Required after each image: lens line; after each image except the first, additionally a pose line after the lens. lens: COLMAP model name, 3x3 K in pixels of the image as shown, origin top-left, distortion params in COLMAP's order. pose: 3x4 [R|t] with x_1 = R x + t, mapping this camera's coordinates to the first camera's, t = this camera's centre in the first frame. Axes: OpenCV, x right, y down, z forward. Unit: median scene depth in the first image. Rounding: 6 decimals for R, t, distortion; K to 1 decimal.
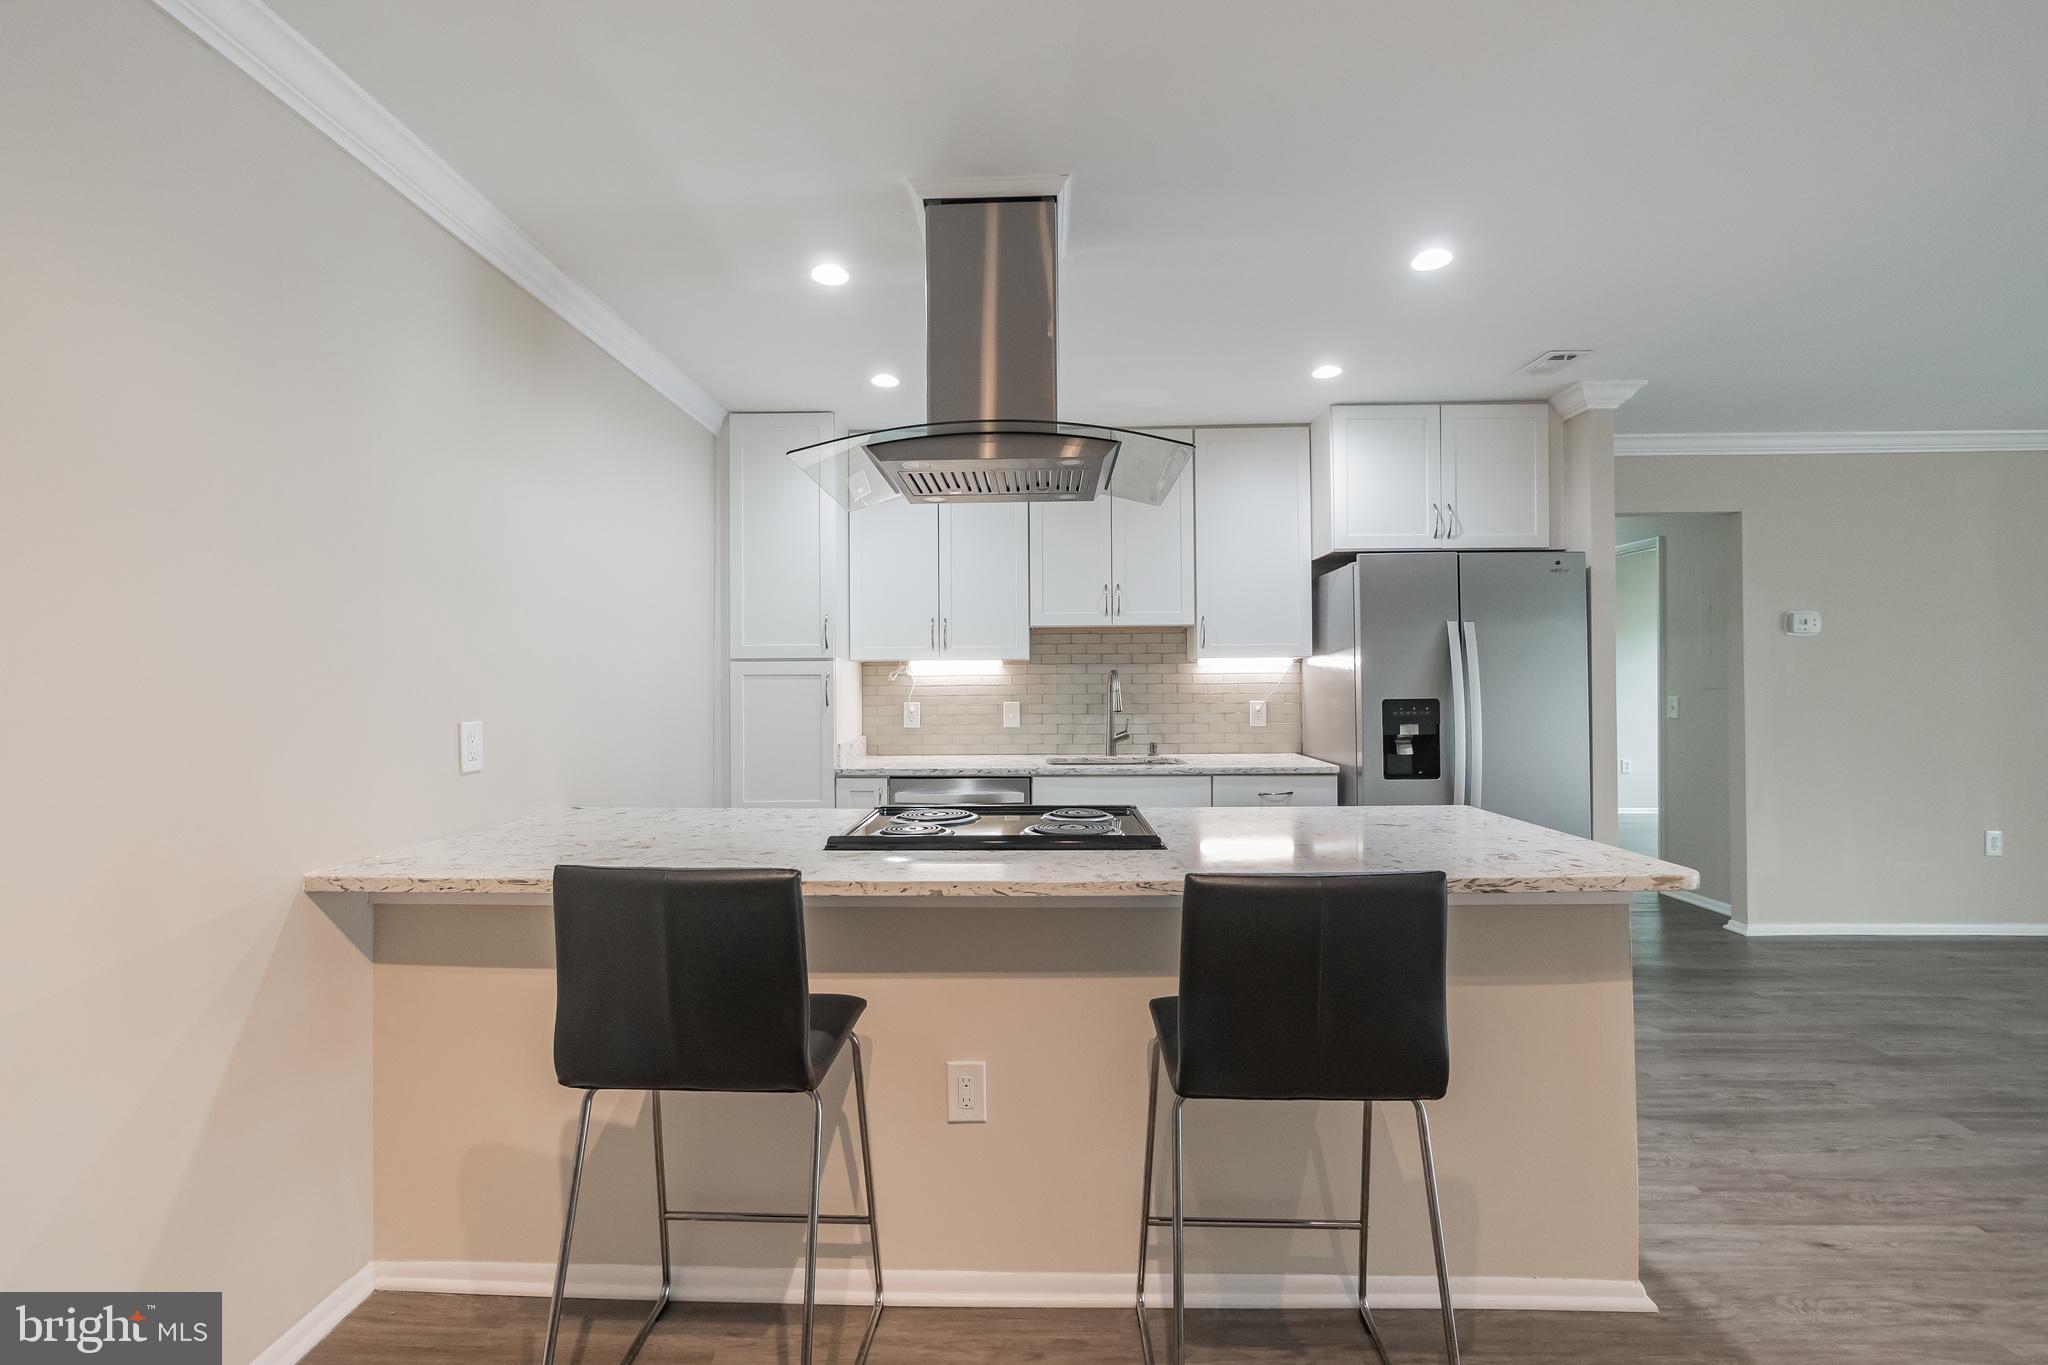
lens RADIAL K [[871.0, 0, 1011.6], [0, 871.0, 669.7], [0, 0, 1]] dist [-0.009613, 0.002599]
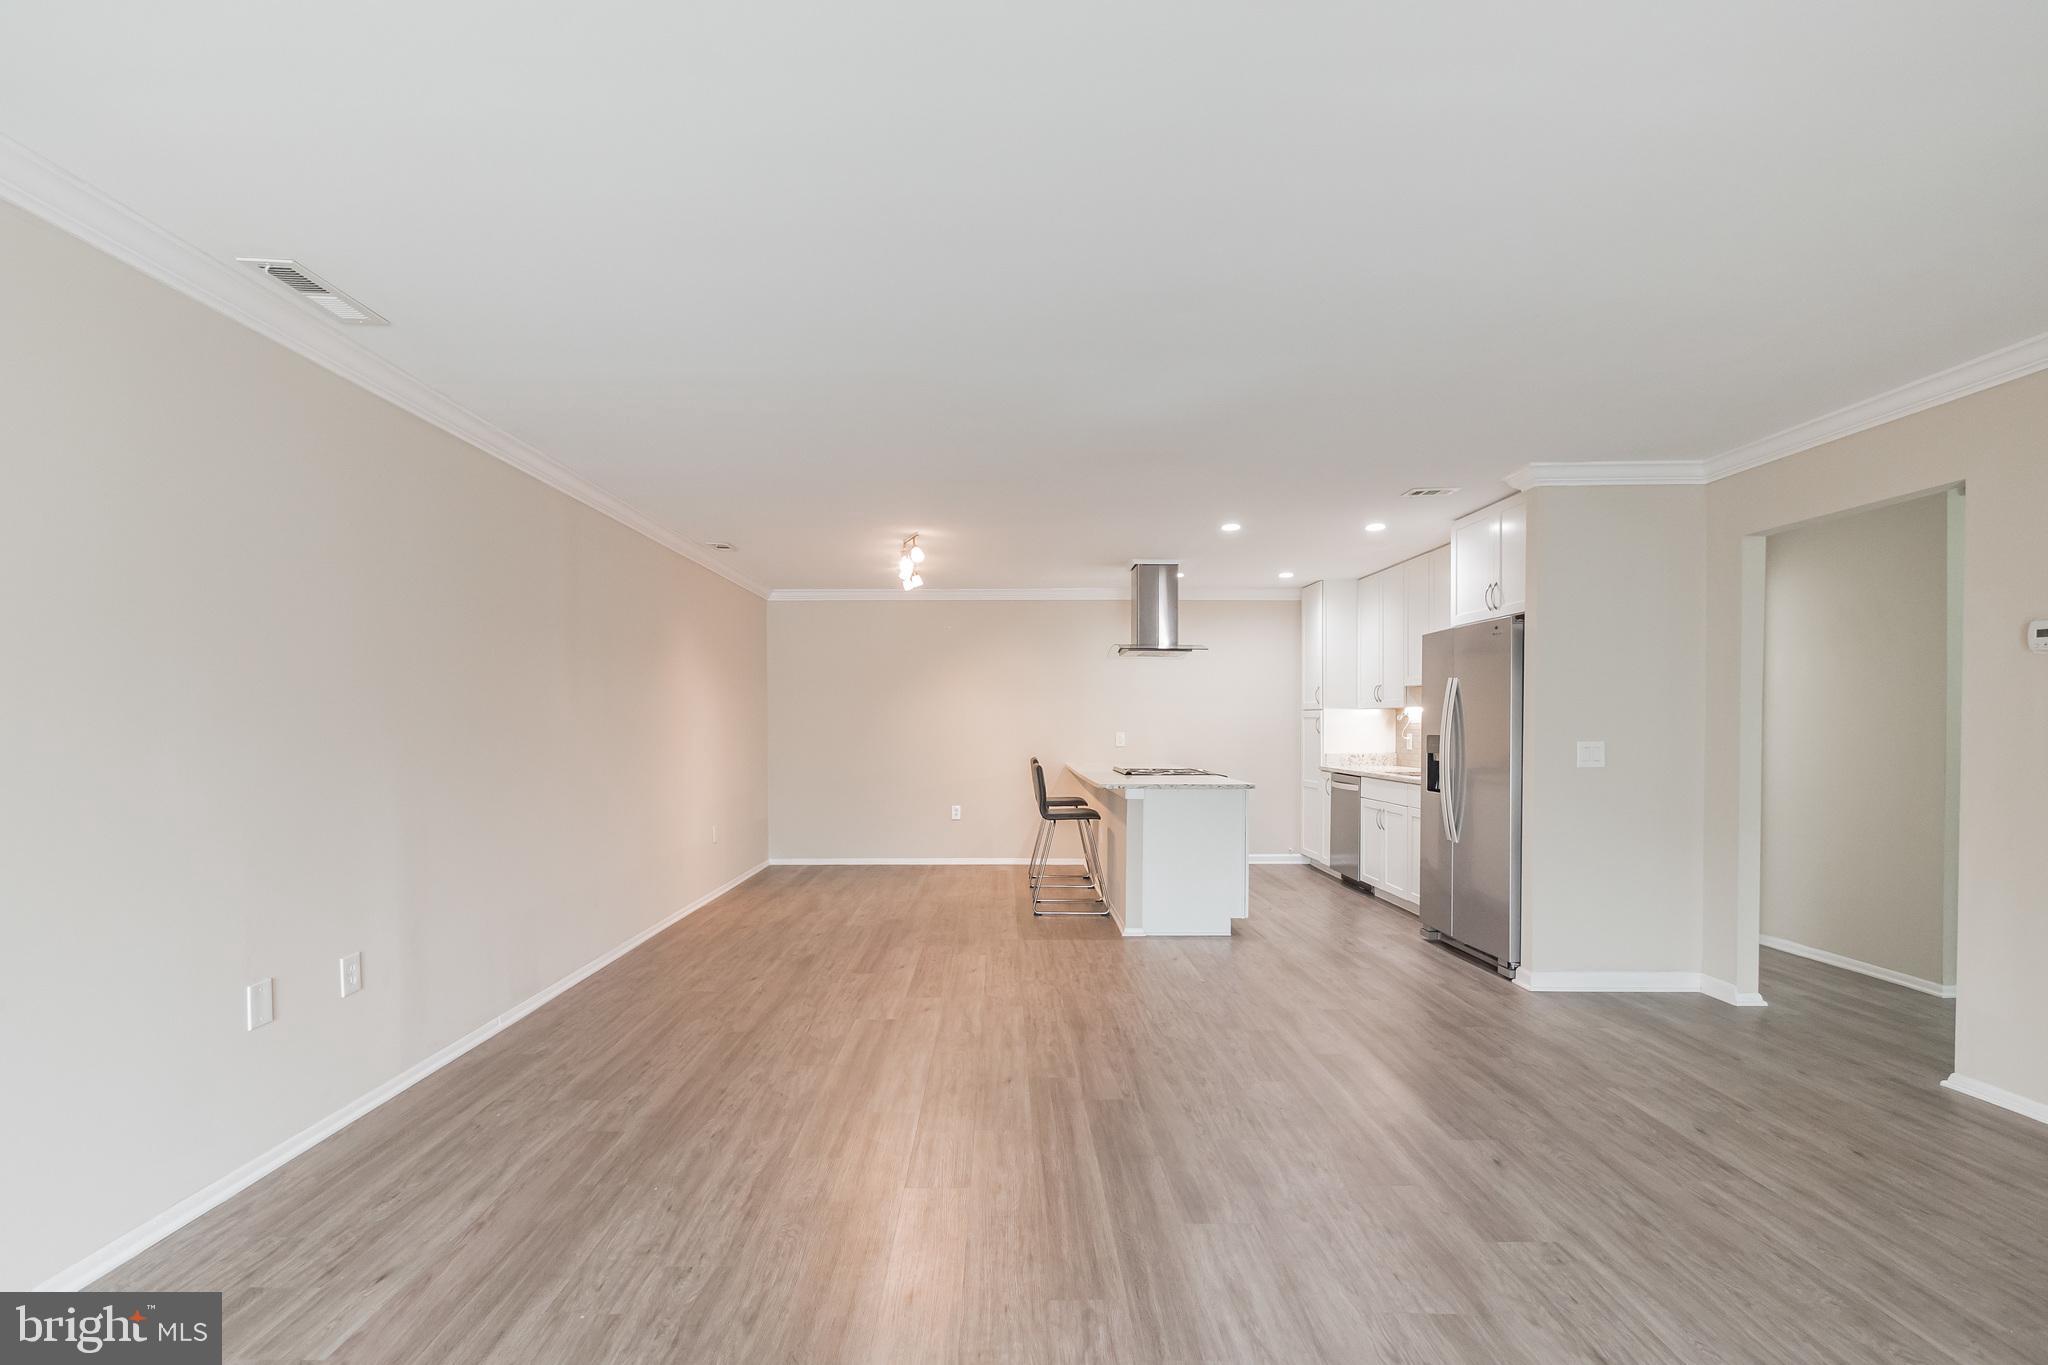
lens RADIAL K [[871.0, 0, 1001.2], [0, 871.0, 735.7], [0, 0, 1]] dist [-0.009613, 0.002599]
pose [[0.026210, 0.019119, -0.999474, 1.750187], [0.017836, 0.999649, 0.019590, -0.005010], [0.999497, -0.018340, 0.025860, 0.247869]]
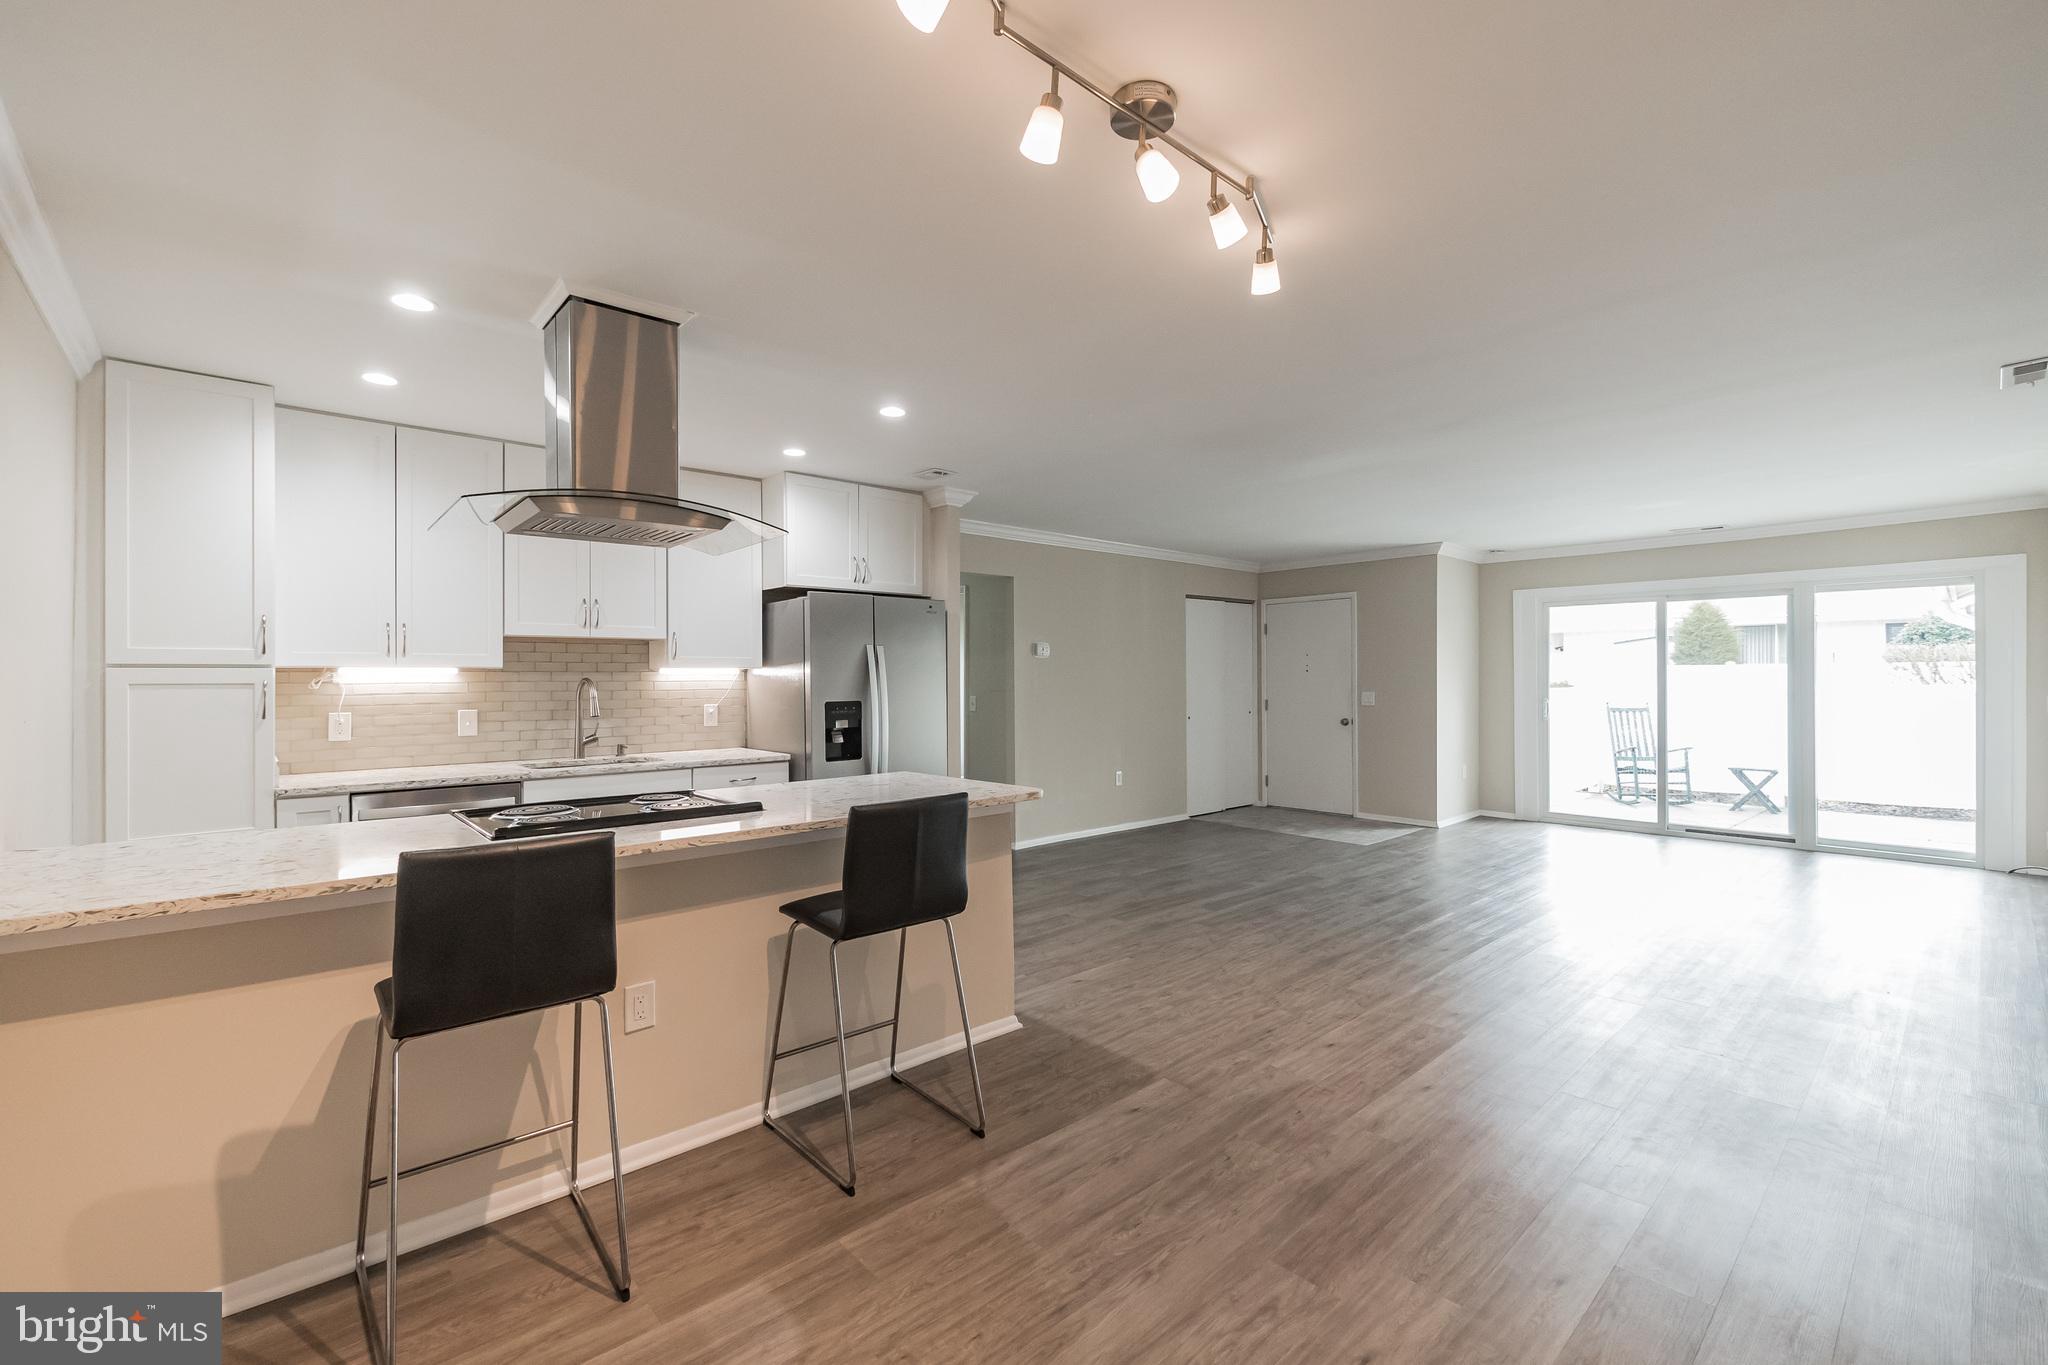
lens RADIAL K [[871.0, 0, 1022.8], [0, 871.0, 677.9], [0, 0, 1]] dist [-0.009613, 0.002599]
pose [[0.724571, 0.003317, 0.689192, -0.258282], [-0.009598, 0.999940, 0.005278, -0.011965], [-0.689133, -0.010439, 0.724559, -0.166784]]
